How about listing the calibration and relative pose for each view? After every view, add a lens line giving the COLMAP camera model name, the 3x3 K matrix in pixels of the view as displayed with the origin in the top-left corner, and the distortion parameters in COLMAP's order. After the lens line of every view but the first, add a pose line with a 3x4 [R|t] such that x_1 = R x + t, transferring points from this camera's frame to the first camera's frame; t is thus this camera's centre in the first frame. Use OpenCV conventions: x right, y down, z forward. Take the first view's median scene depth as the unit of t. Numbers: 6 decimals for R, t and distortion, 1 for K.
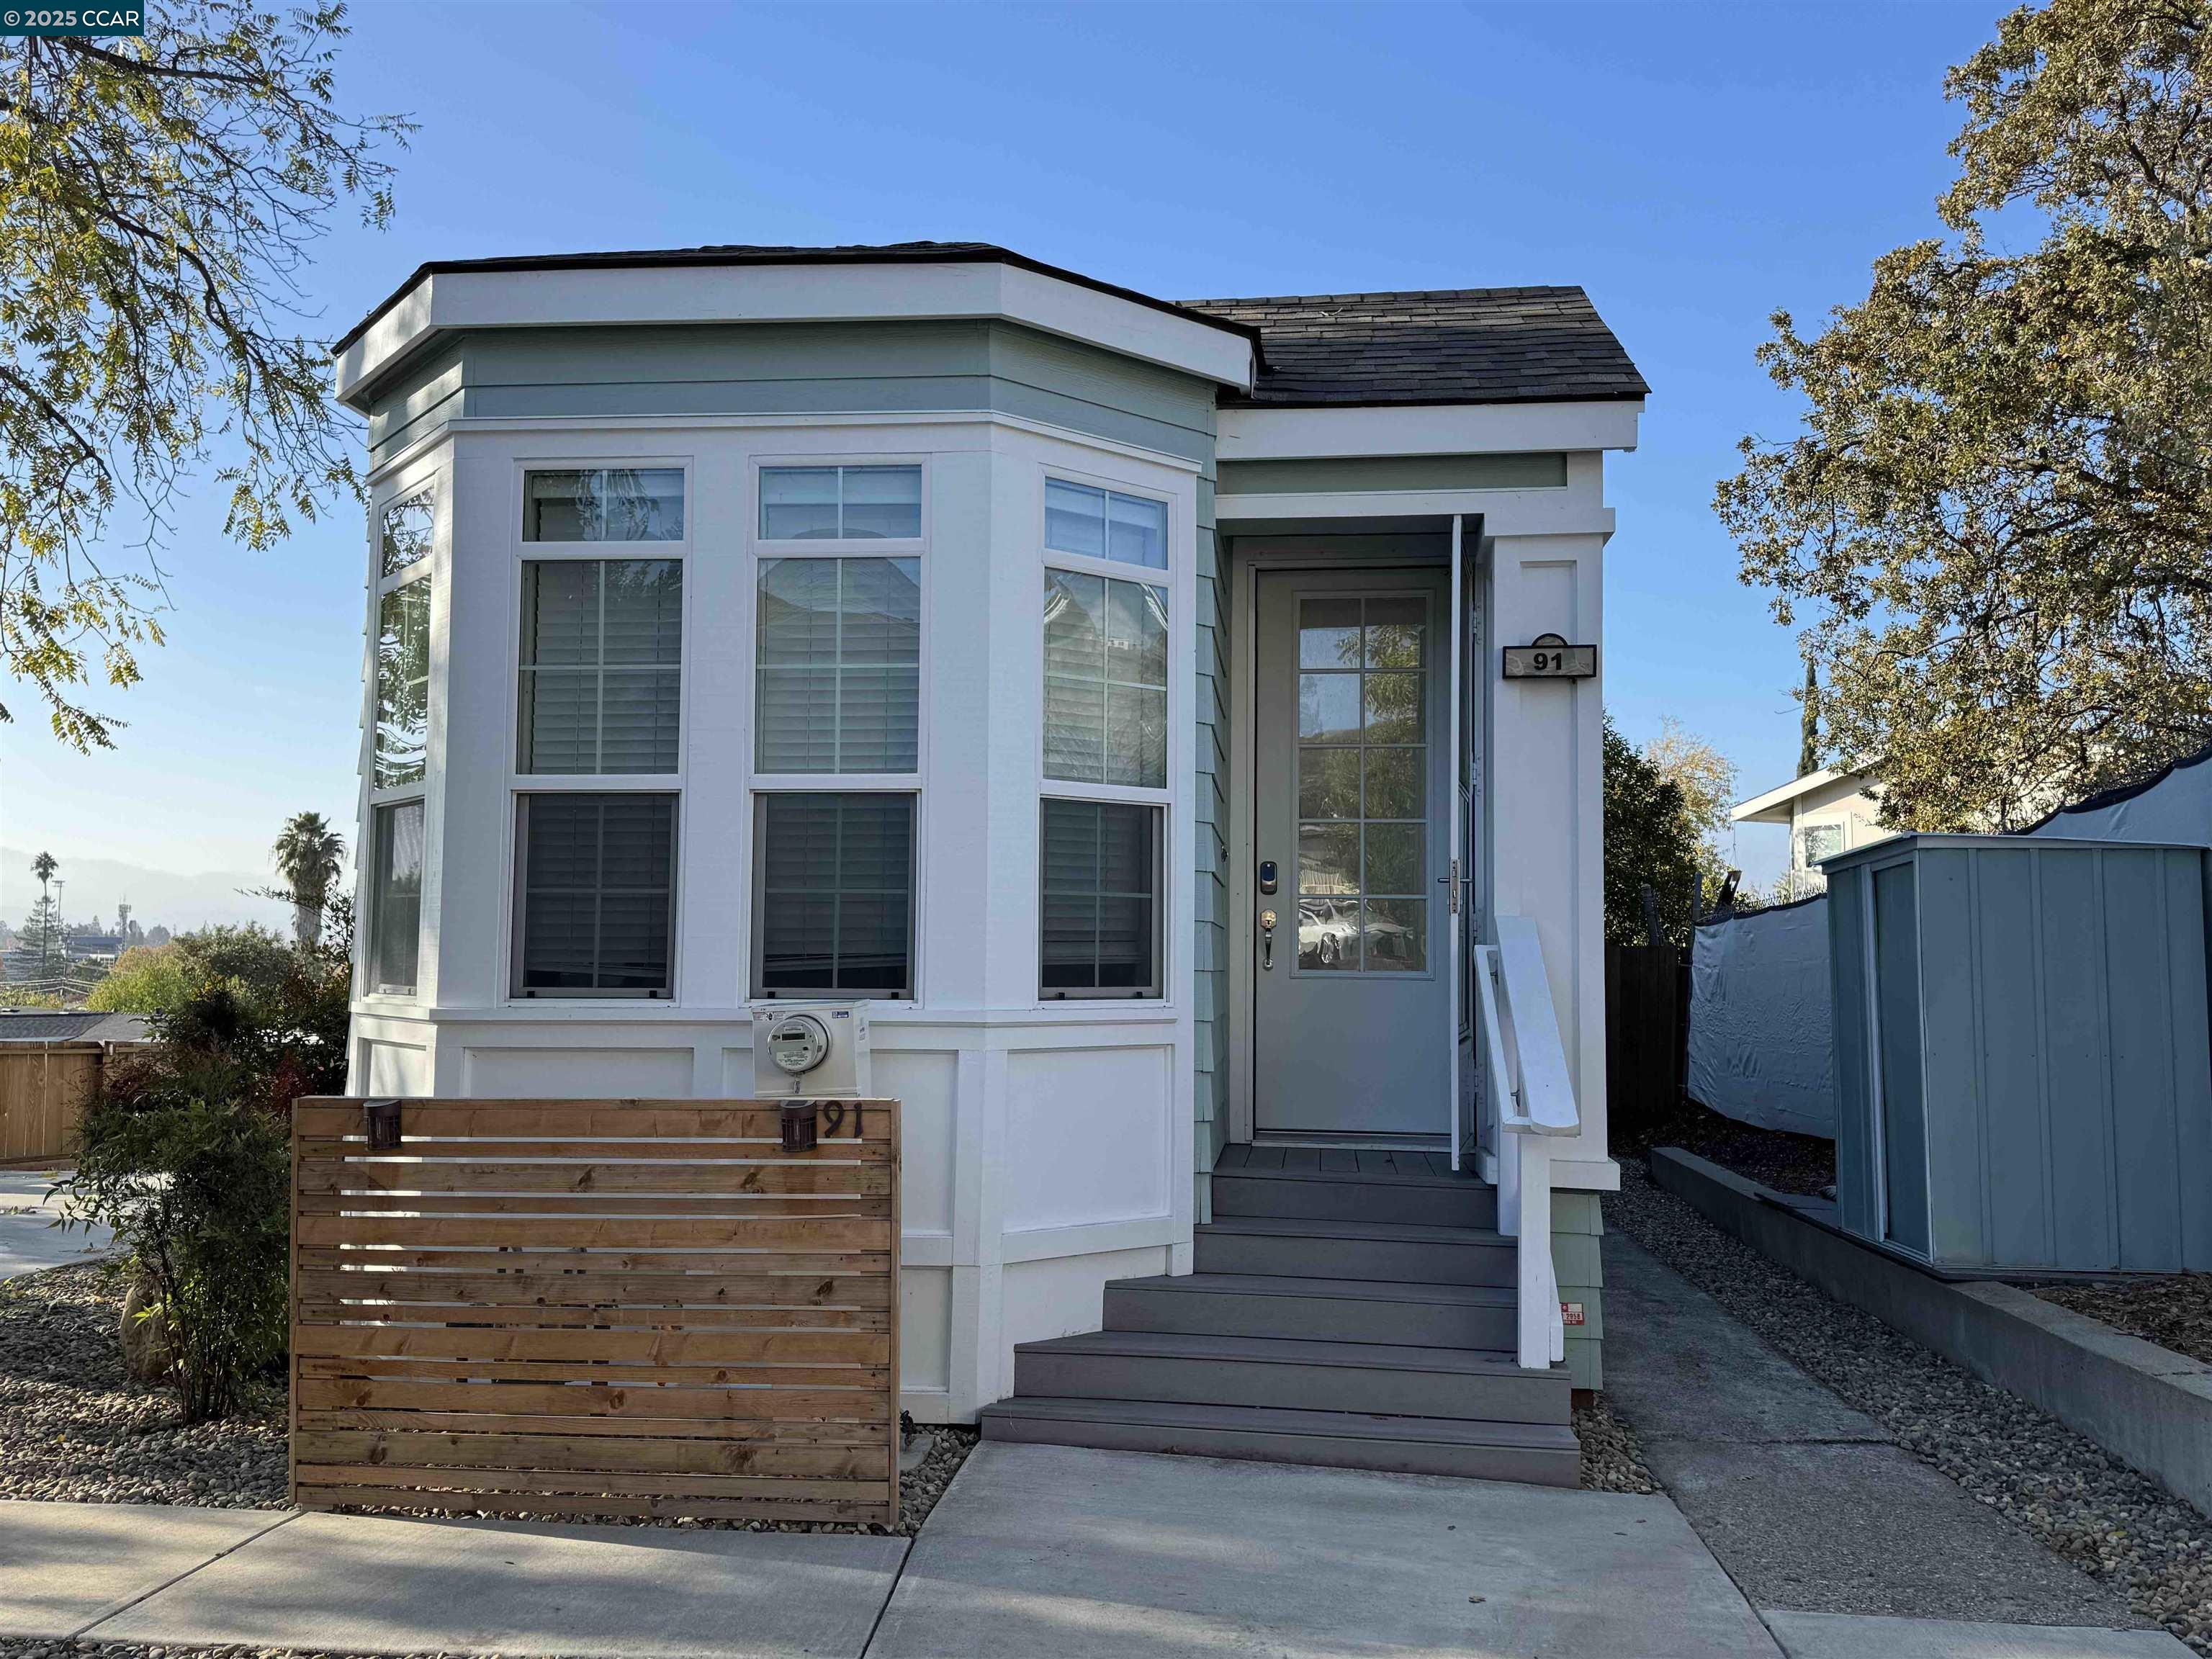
lens RADIAL K [[1794.7, 0, 1107.6], [0, 1794.7, 836.0], [0, 0, 1]] dist [0.089002, -0.131214]
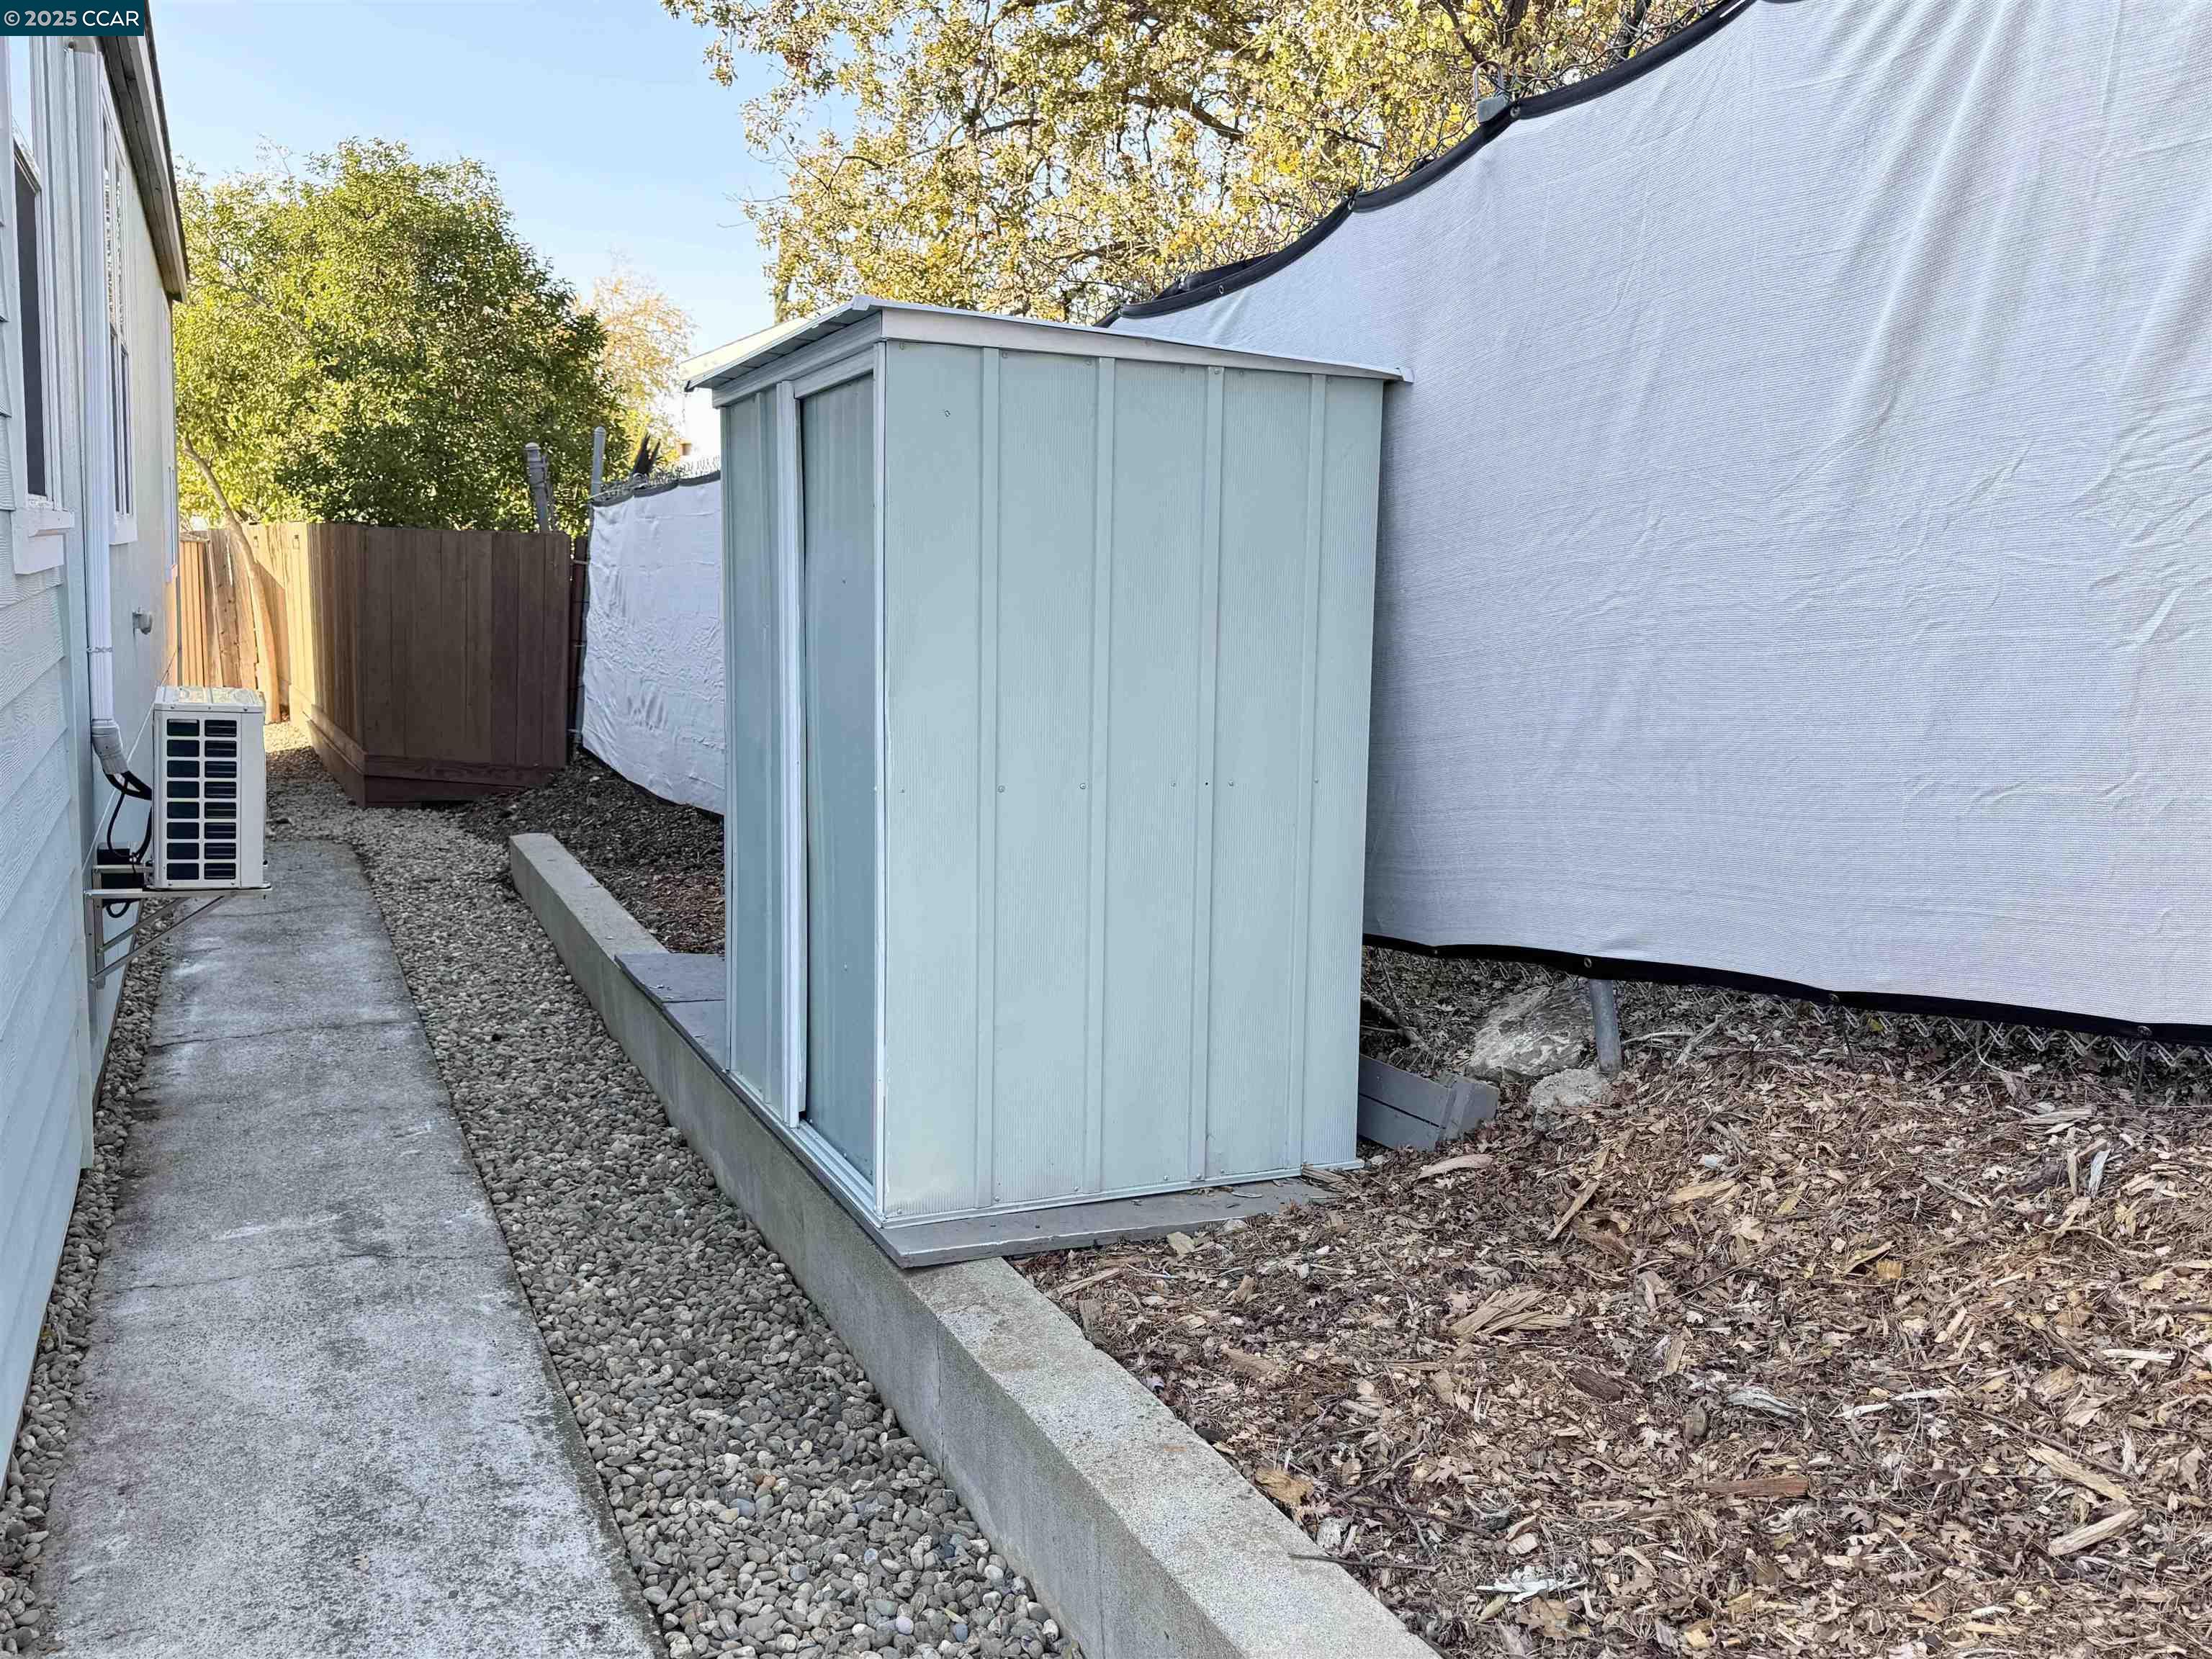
lens RADIAL K [[1876.3, 0, 1112.2], [0, 1876.3, 811.3], [0, 0, 1]] dist [0.045521, -0.030913]
pose [[0.857561, -0.050853, 0.511863, 0.290770], [-0.056966, 0.979591, 0.192760, 0.033273], [-0.511219, -0.194462, 0.837162, 0.648856]]
